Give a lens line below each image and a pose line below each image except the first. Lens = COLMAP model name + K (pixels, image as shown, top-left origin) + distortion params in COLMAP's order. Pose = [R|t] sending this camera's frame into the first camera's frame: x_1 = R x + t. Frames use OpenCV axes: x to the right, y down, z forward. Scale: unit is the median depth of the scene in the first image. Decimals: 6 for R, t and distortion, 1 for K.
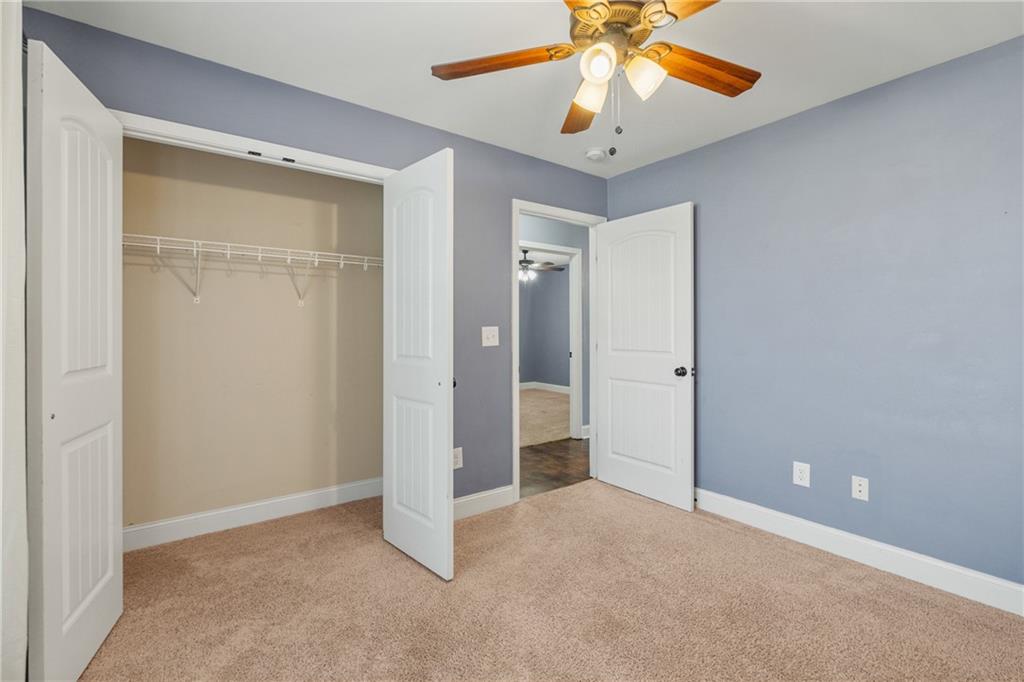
lens RADIAL K [[448.1, 0, 508.7], [0, 448.1, 338.9], [0, 0, 1]] dist [-0.003221, 0.000535]
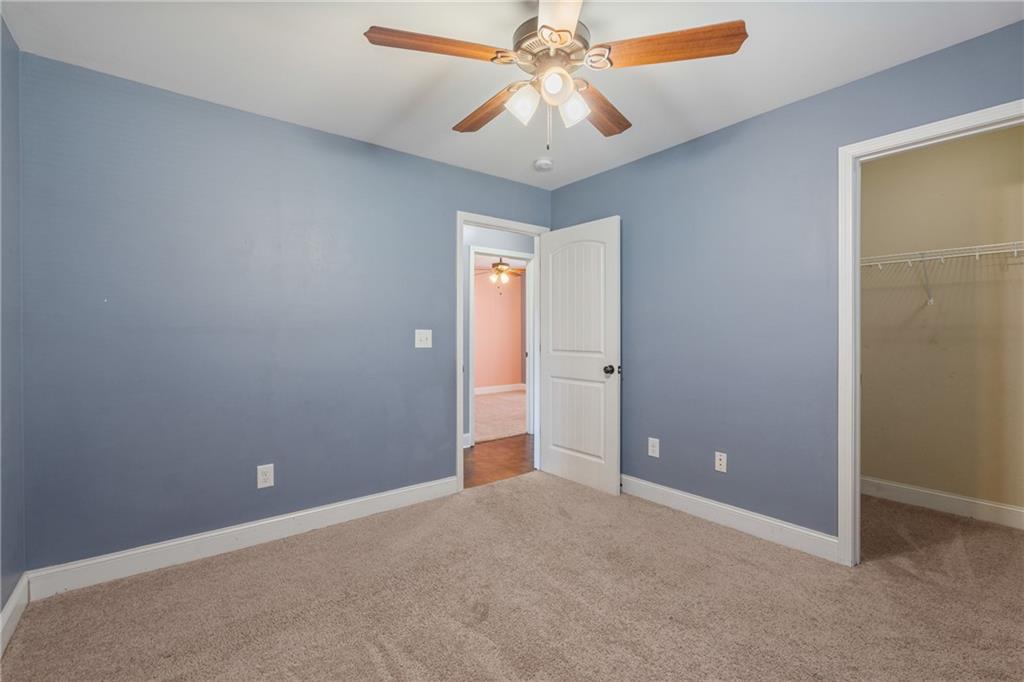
lens RADIAL K [[448.1, 0, 511.5], [0, 448.1, 342.1], [0, 0, 1]] dist [-0.003221, 0.000535]
pose [[0.997928, -0.007199, 0.063939, 0.074941], [0.007119, 0.999974, 0.001473, 0.002060], [-0.063948, -0.001014, 0.997953, -0.088211]]
